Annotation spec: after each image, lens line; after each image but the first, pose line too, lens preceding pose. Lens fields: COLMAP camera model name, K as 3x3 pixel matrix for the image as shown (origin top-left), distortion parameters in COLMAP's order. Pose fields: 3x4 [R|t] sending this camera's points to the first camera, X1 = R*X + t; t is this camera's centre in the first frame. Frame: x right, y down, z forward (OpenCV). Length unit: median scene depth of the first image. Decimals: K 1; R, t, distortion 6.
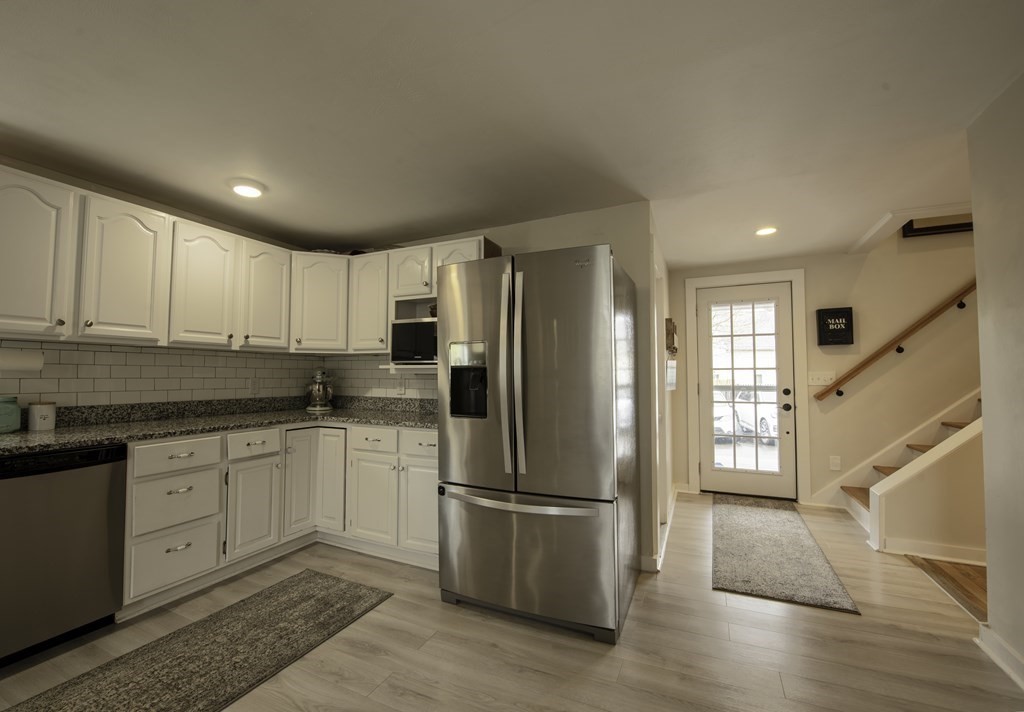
lens RADIAL K [[431.2, 0, 512.0], [0, 431.2, 356.0], [0, 0, 1]] dist [-0.017806, -0.000614]
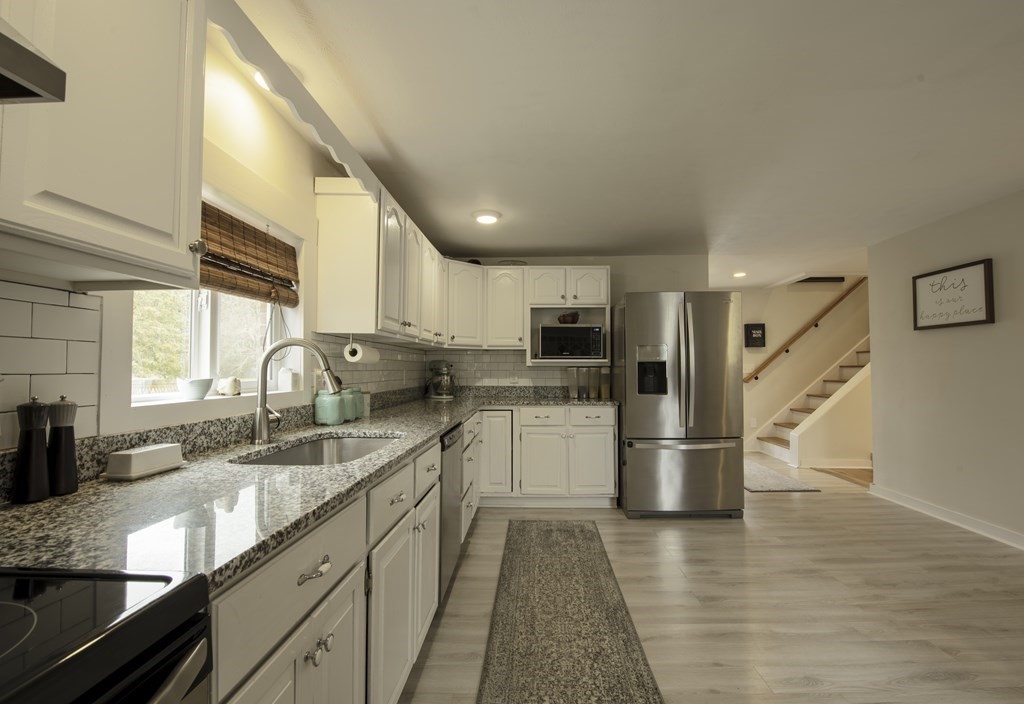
lens RADIAL K [[455.4, 0, 543.3], [0, 455.4, 351.4], [0, 0, 1]] dist [-0.002499, -0.000267]
pose [[0.903177, 0.011563, 0.429112, -0.795250], [-0.014697, 0.999884, 0.003991, -0.006794], [-0.429016, -0.009911, 0.903243, -0.208020]]
